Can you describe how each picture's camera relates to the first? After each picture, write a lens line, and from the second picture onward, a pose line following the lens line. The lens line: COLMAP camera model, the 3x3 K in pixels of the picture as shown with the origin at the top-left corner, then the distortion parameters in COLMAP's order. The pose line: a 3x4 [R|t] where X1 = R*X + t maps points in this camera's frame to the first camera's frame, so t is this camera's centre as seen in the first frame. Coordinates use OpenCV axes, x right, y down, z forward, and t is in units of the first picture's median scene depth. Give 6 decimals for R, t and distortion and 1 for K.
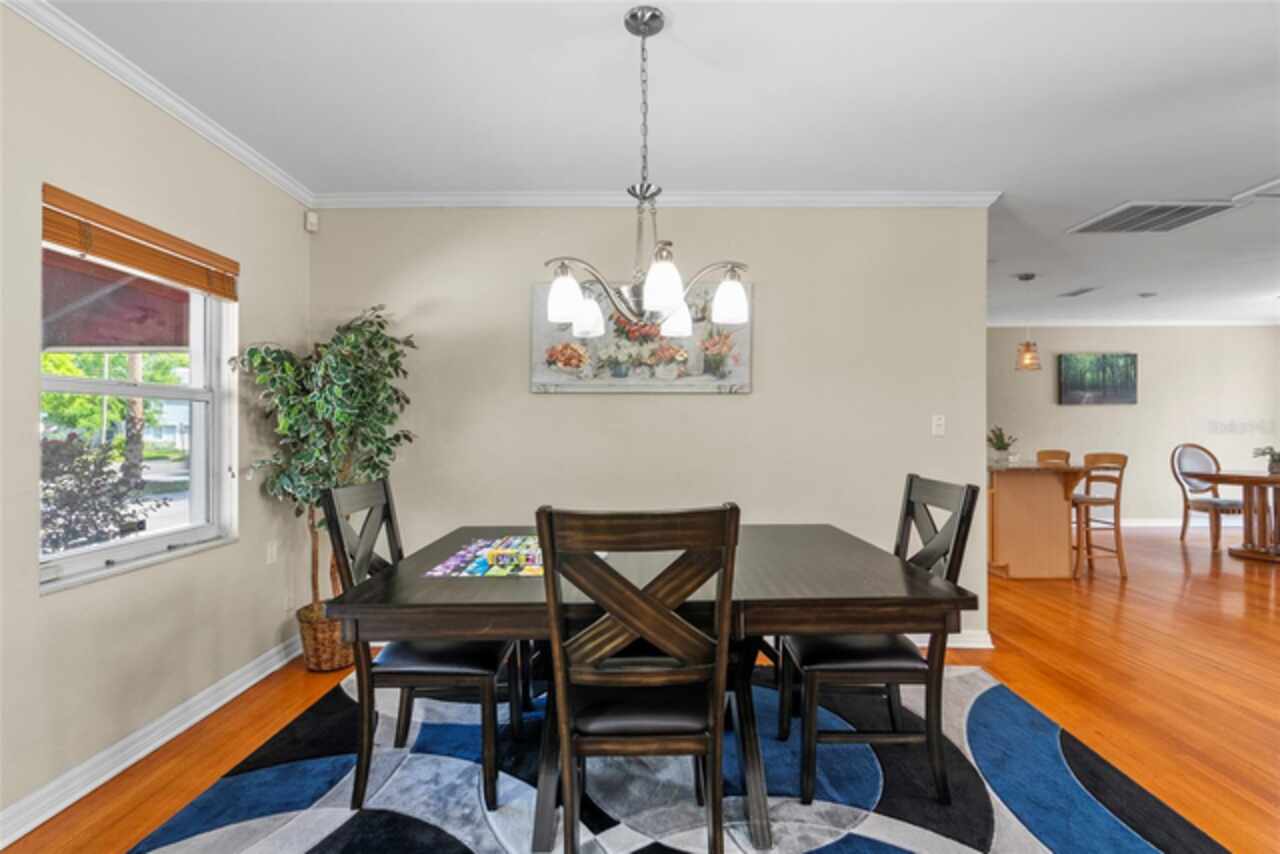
lens RADIAL K [[613.1, 0, 642.6], [0, 613.1, 429.2], [0, 0, 1]] dist [-0.001492, -0.000153]
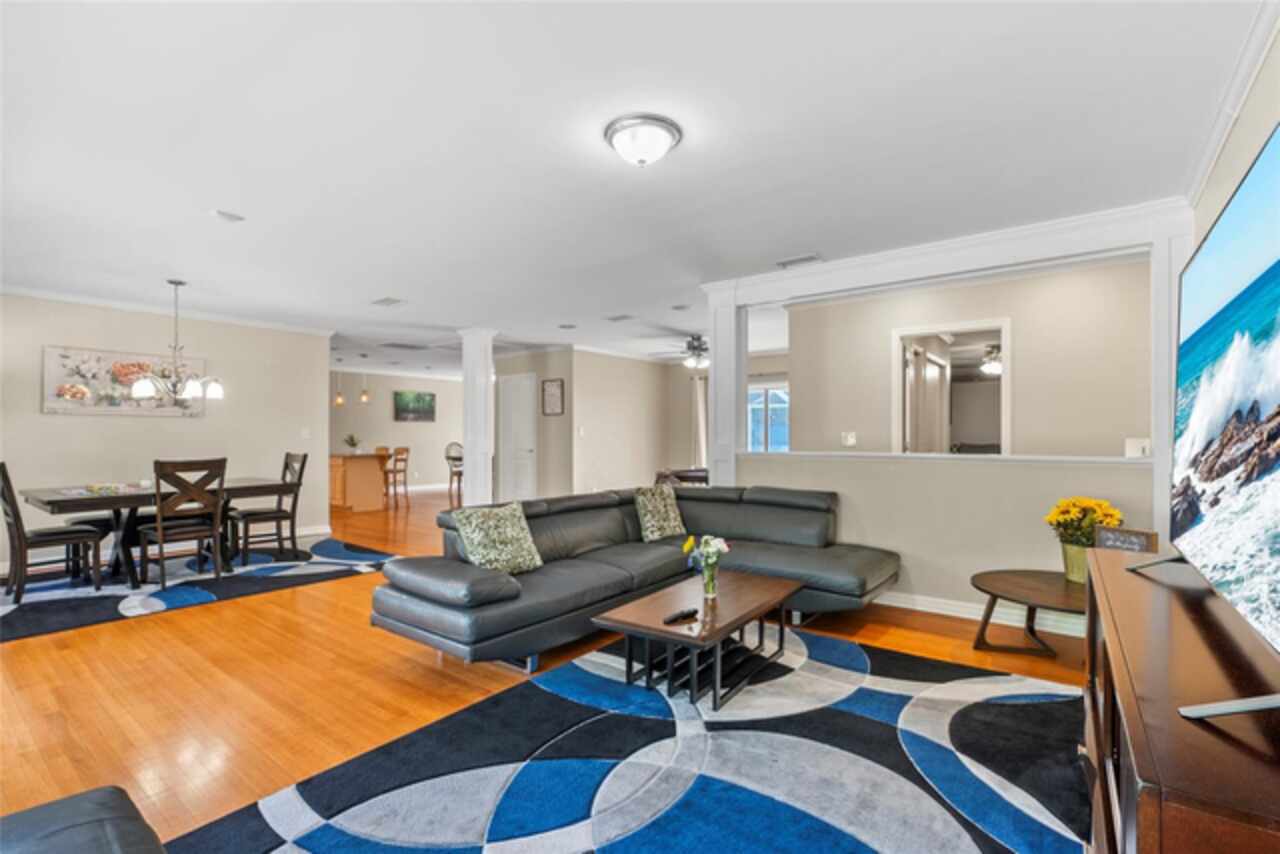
lens RADIAL K [[579.7, 0, 643.1], [0, 579.7, 434.5], [0, 0, 1]] dist [-0.010318, 0.000022]
pose [[0.607051, 0.001343, 0.794662, -0.401030], [-0.002057, 0.999998, -0.000119, -0.005109], [-0.794660, -0.001562, 0.607052, -1.138190]]
